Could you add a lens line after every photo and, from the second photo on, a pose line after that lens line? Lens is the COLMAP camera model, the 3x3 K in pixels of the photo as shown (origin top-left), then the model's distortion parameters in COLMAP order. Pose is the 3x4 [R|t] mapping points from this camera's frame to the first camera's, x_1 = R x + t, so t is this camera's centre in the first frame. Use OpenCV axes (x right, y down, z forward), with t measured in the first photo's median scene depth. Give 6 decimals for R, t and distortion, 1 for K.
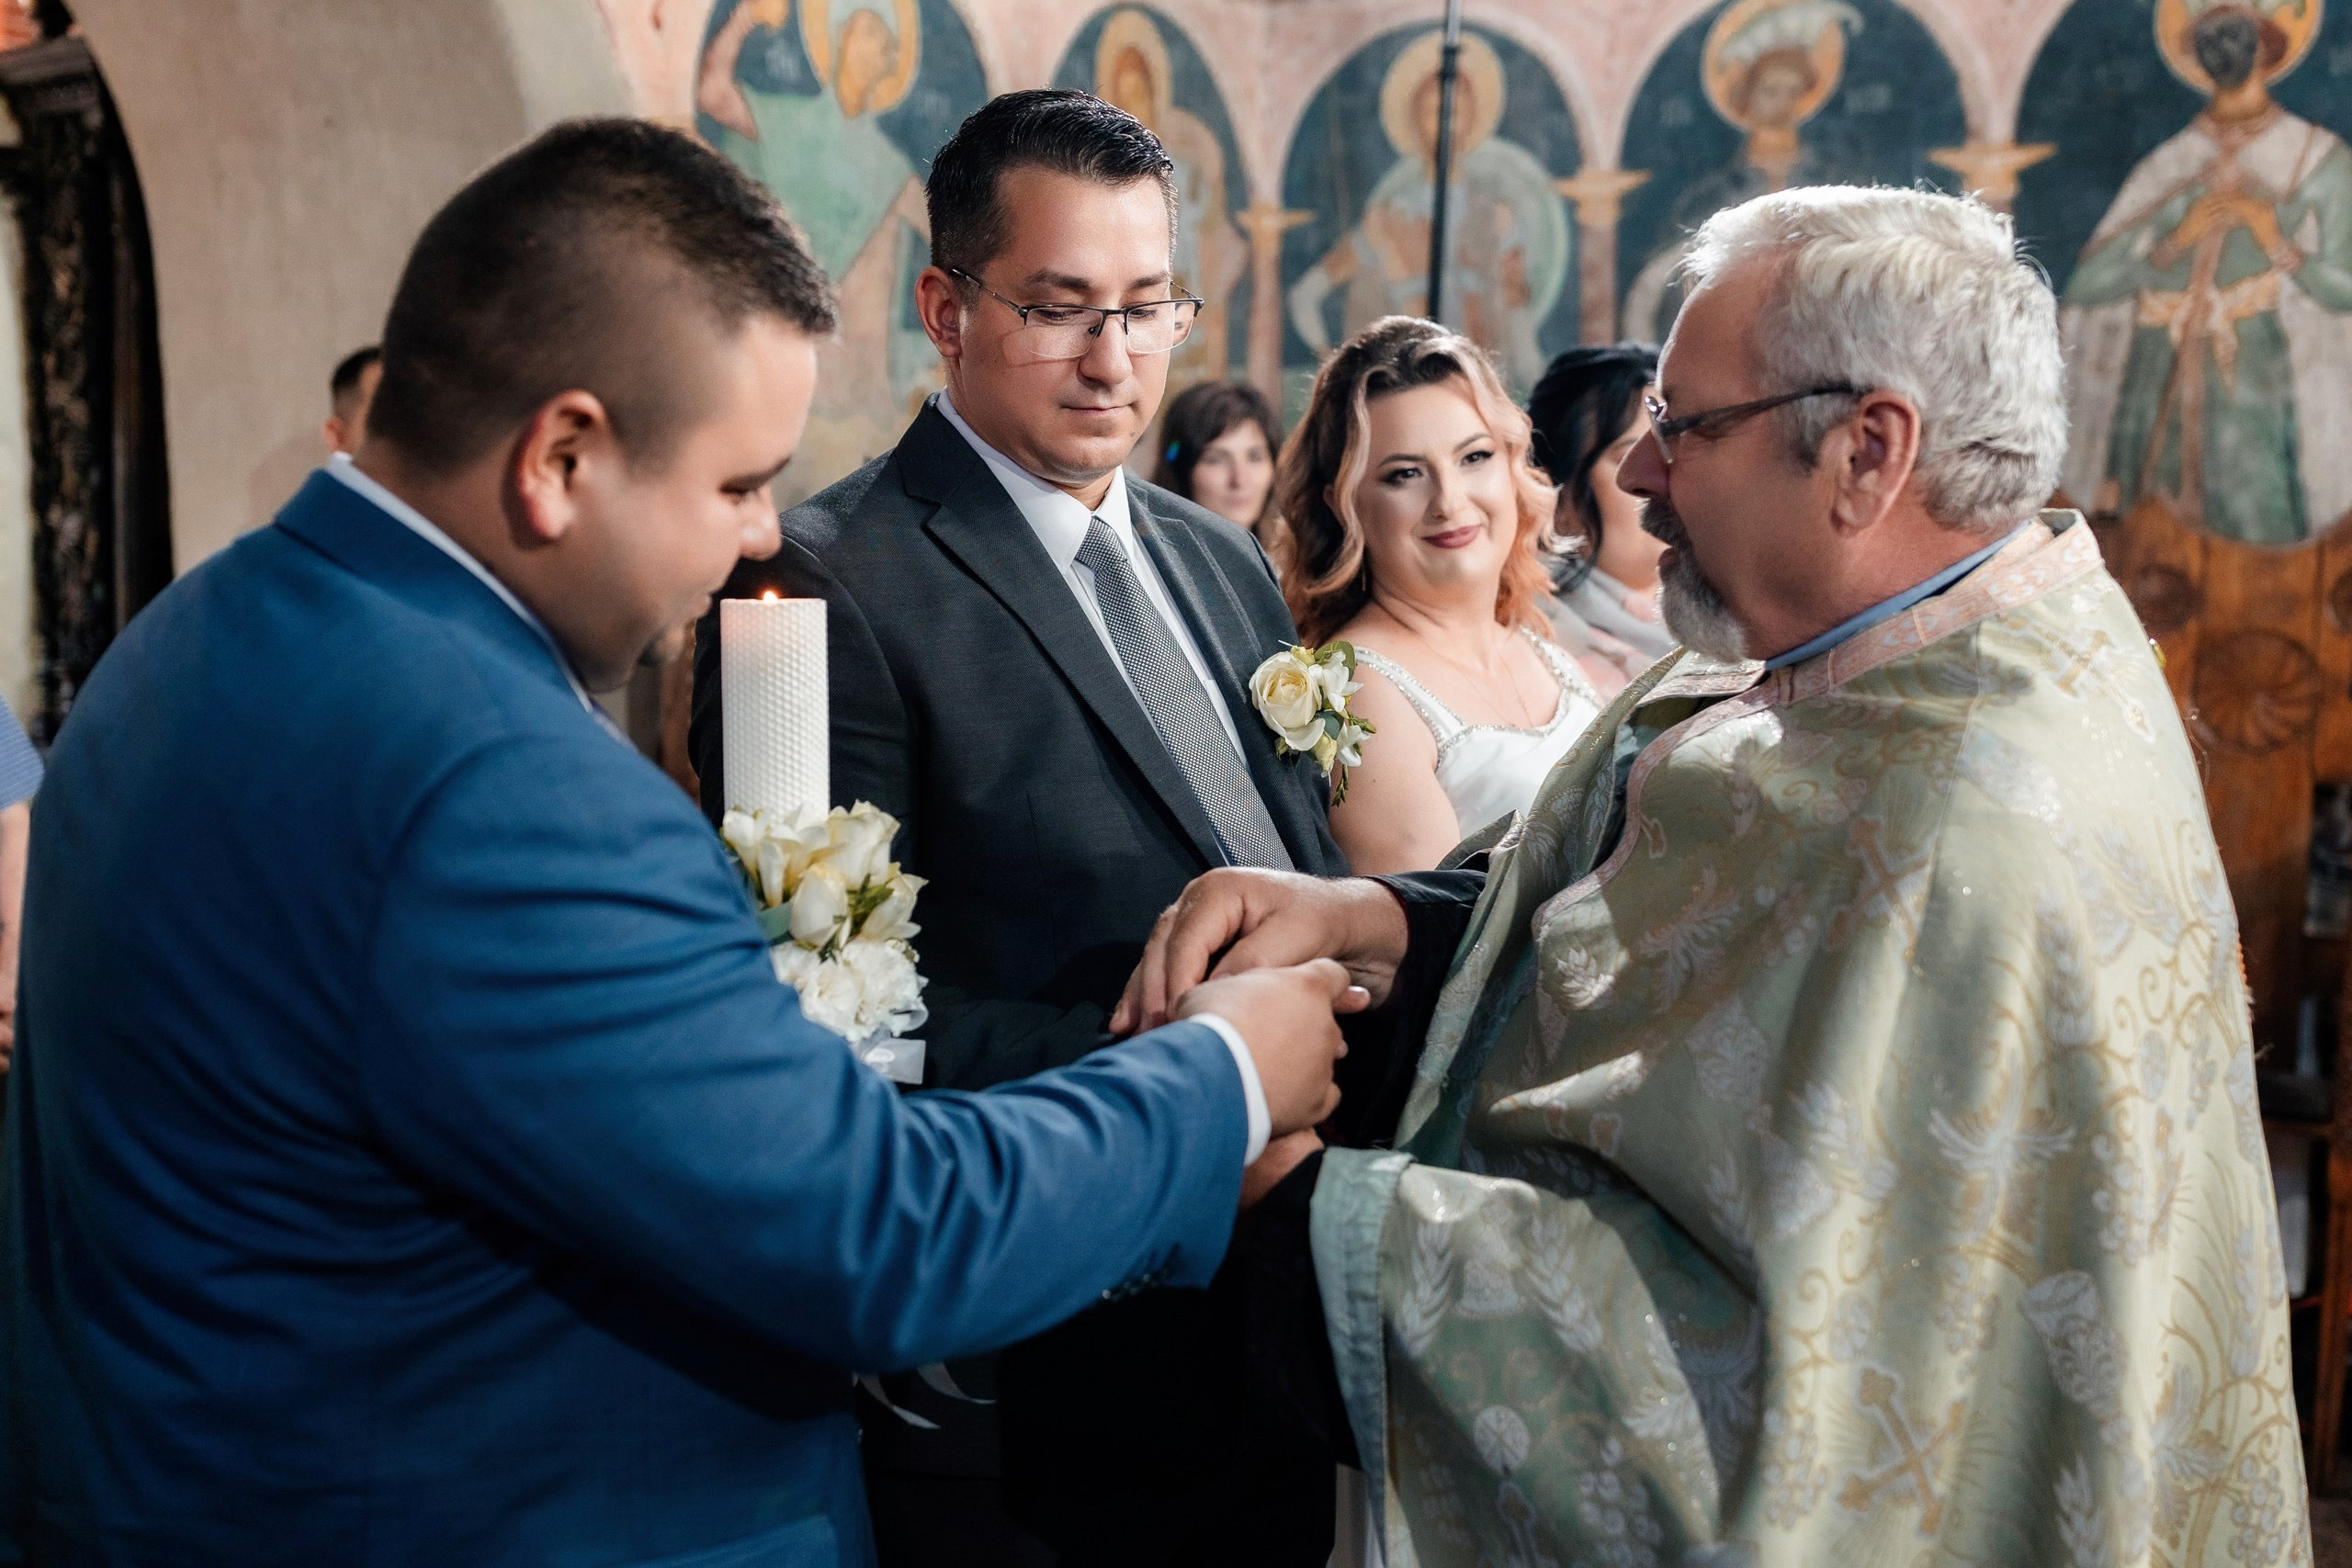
lens RADIAL K [[2506.6, 0, 1159.7], [0, 2506.6, 780.0], [0, 0, 1]] dist [0.016049, -0.128902]
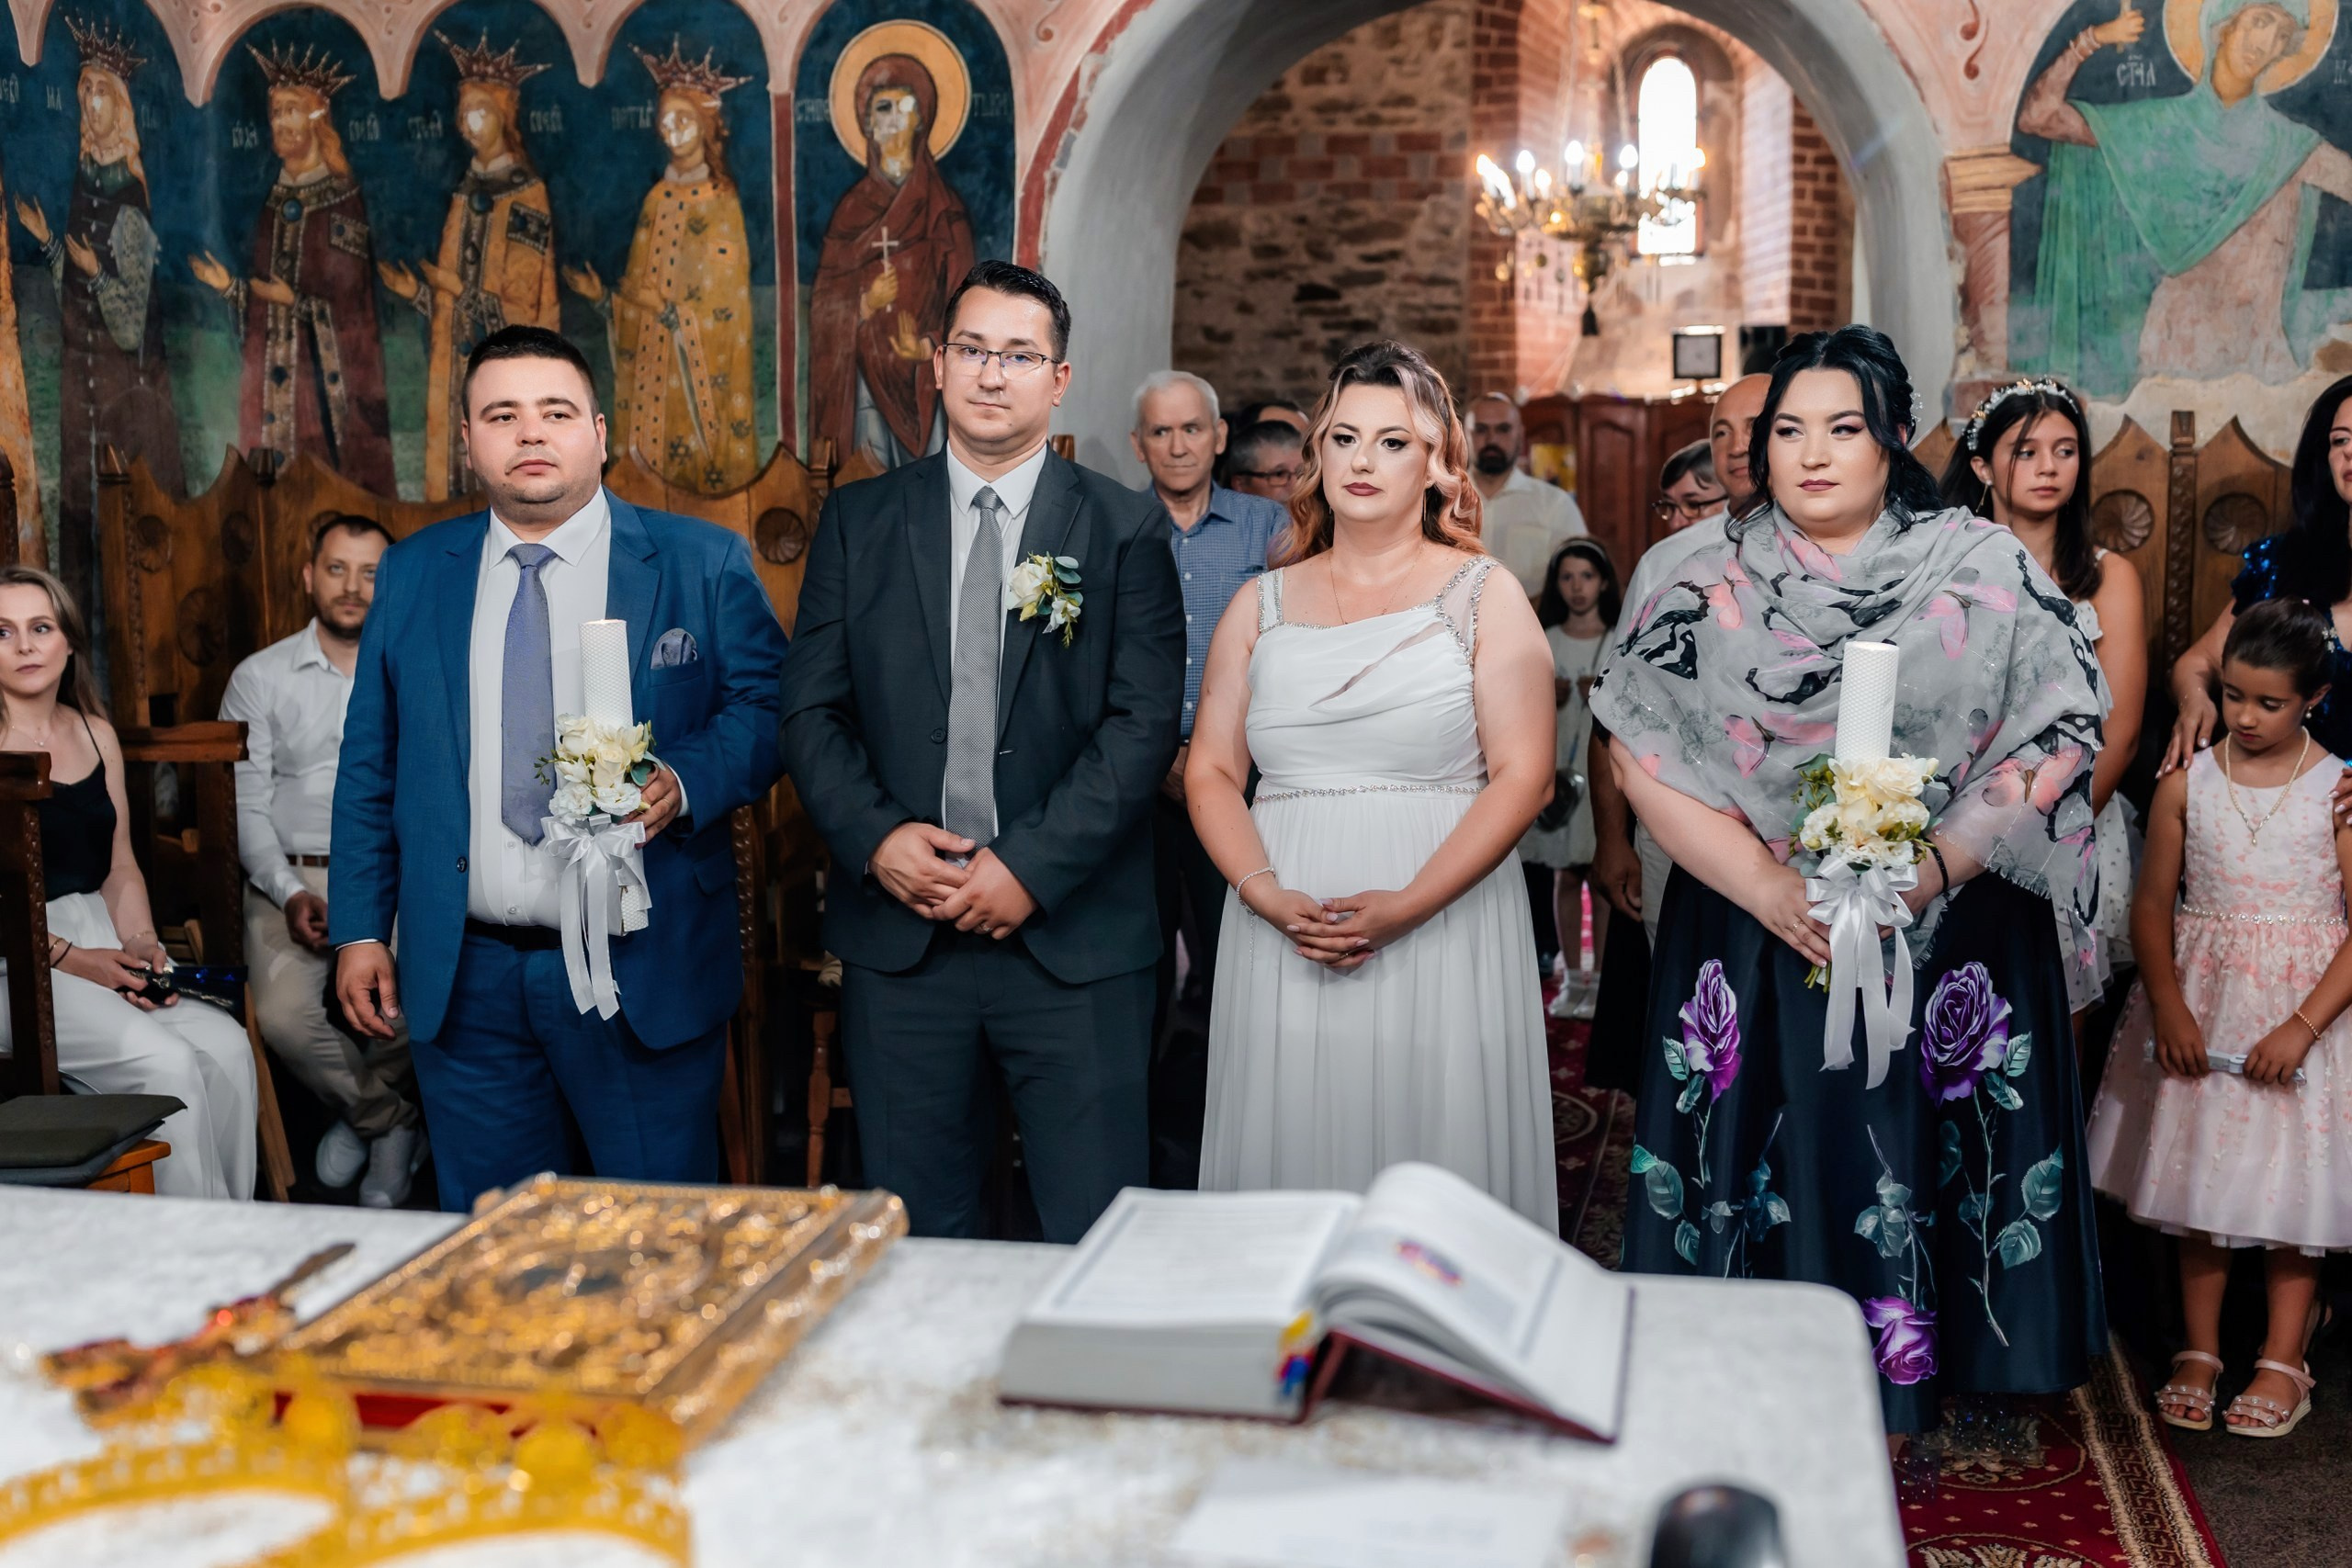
lens RADIAL K [[2390.3, 0, 1174.5], [0, 2390.3, 813.3], [0, 0, 1]] dist [0.010382, -0.075115]
pose [[0.360551, 0.114455, -0.925691, 0.628916], [-0.078415, 0.992649, 0.092191, -0.011187], [0.929437, 0.039348, 0.366876, 0.165400]]
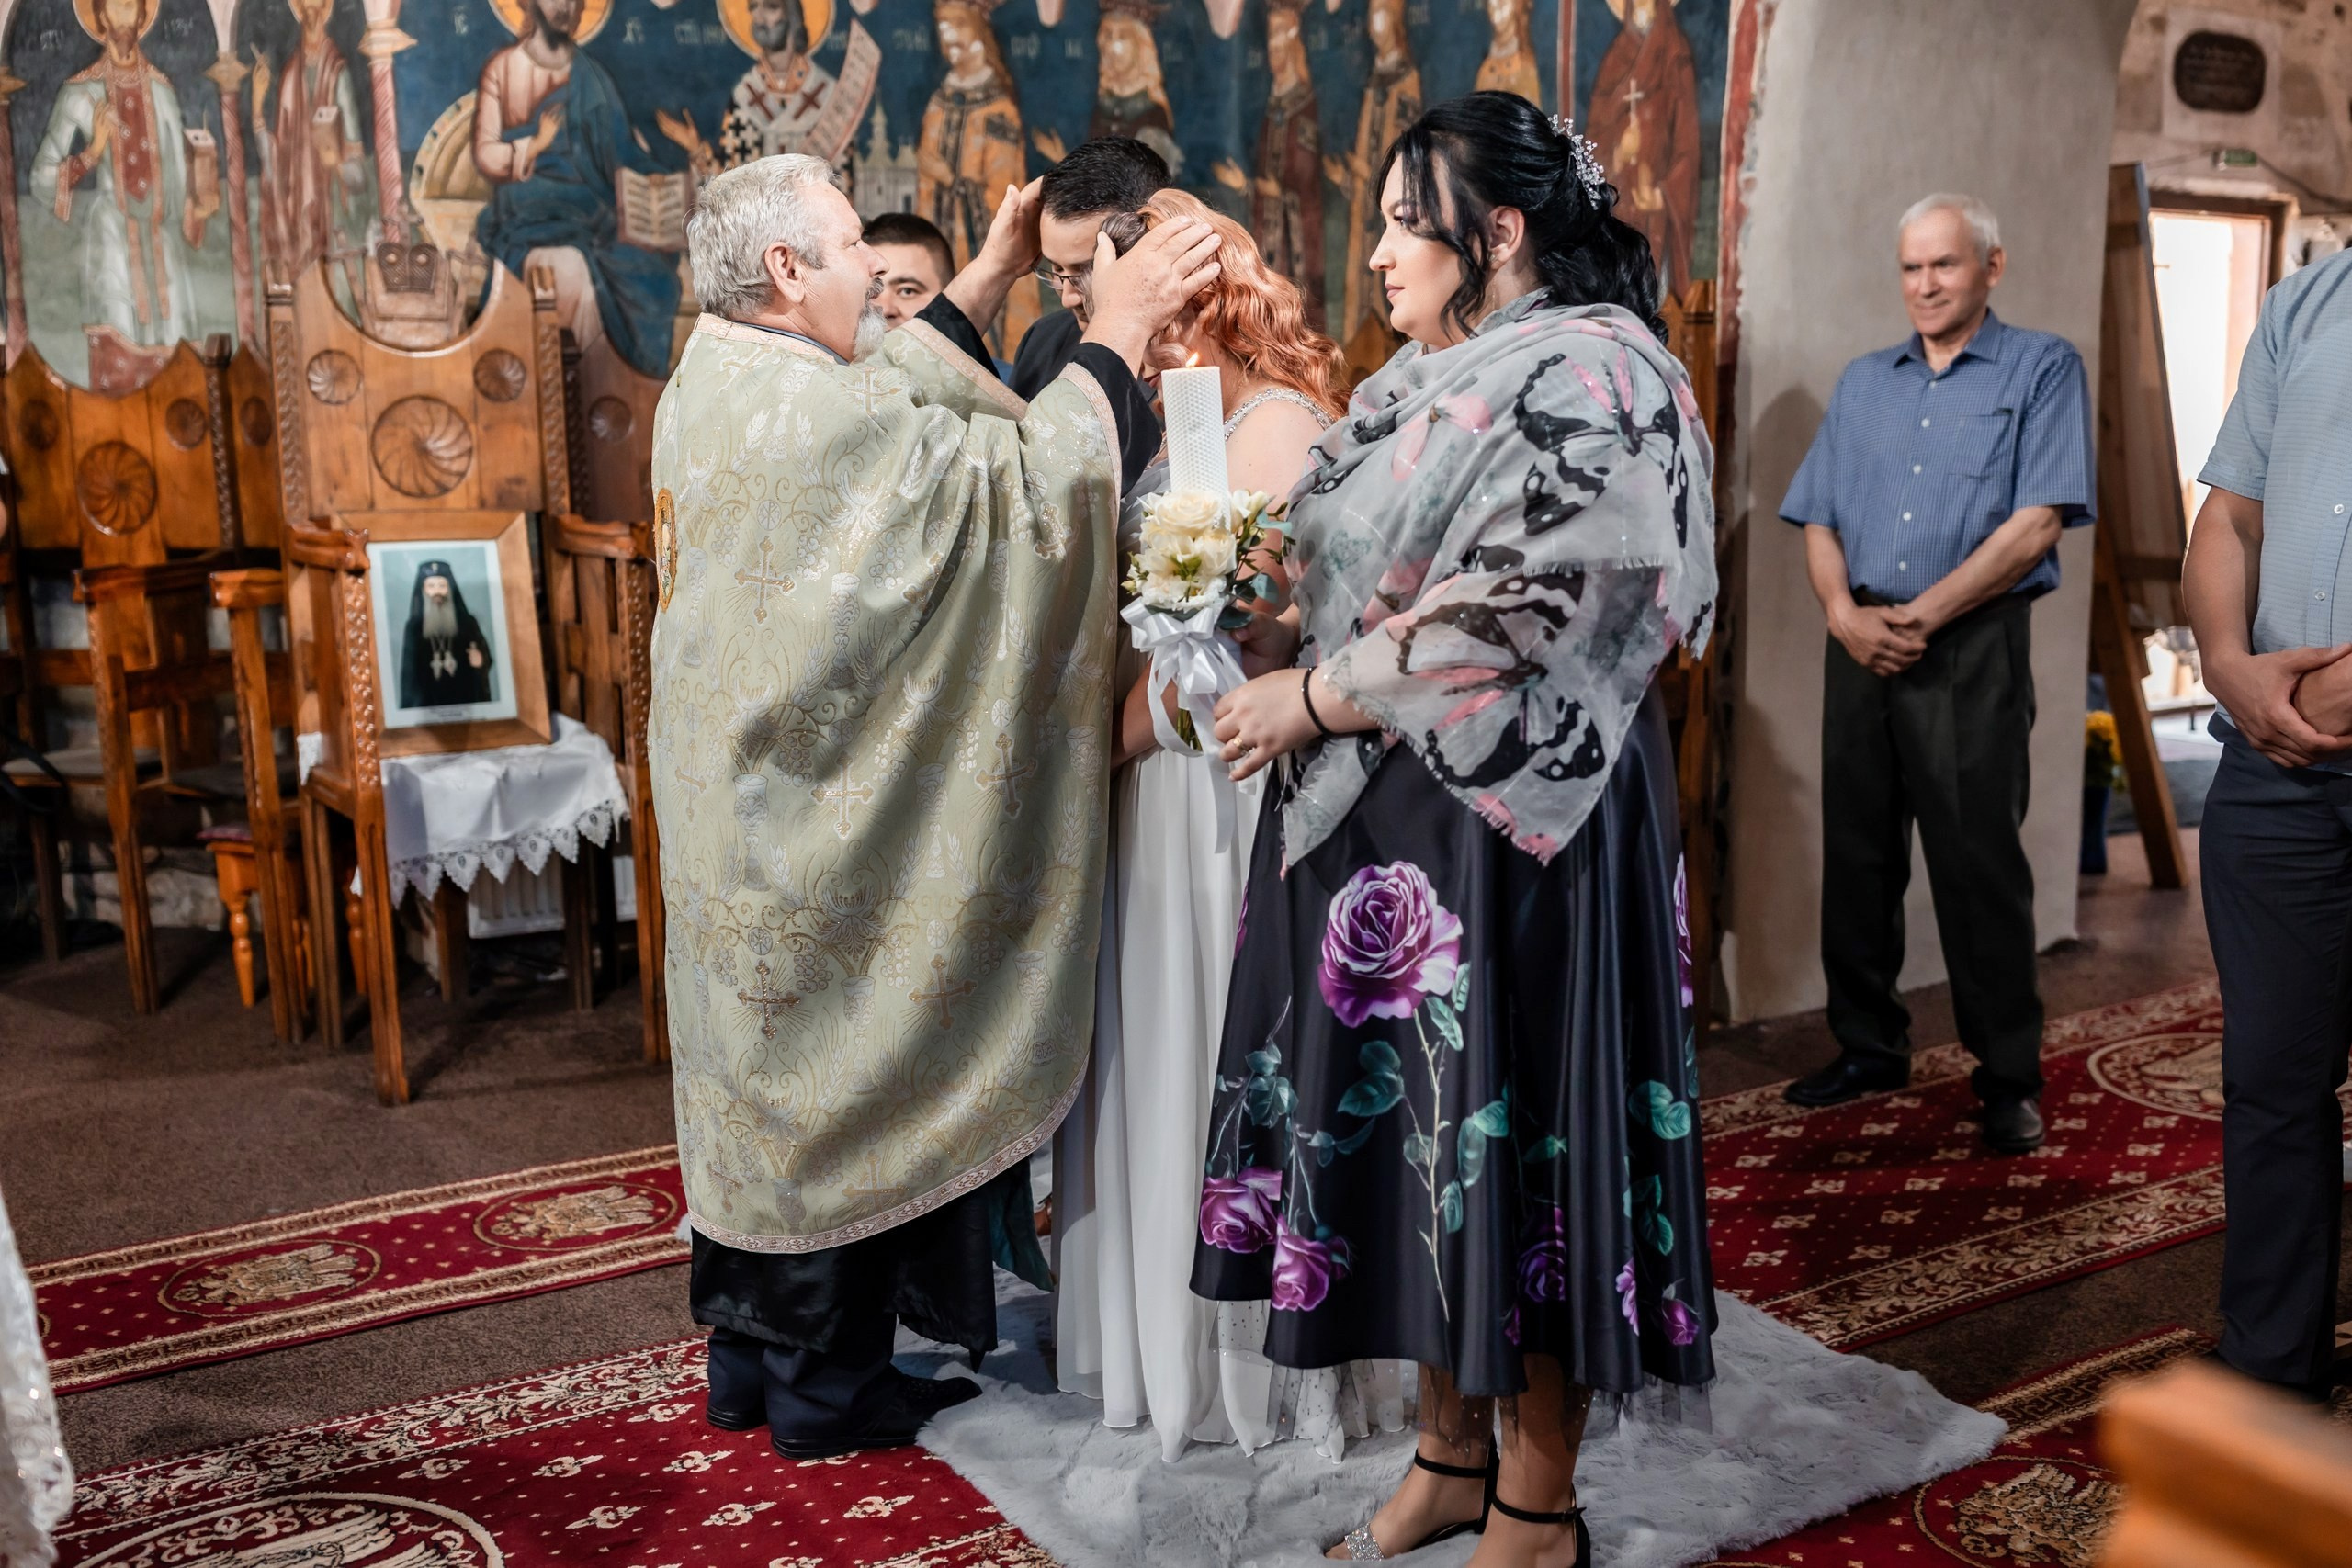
lens RADIAL K [[2263.8, 0, 1176.5], [0, 2263.8, 793.5], [0, 0, 1]] dist [-0.017743, -0.035899]
pose [[-0.457474, 0.154917, -0.875624, 0.596581], [-0.066656, 0.975963, 0.207494, -0.044769], [0.886721, 0.153289, -0.436152, 0.713617]]
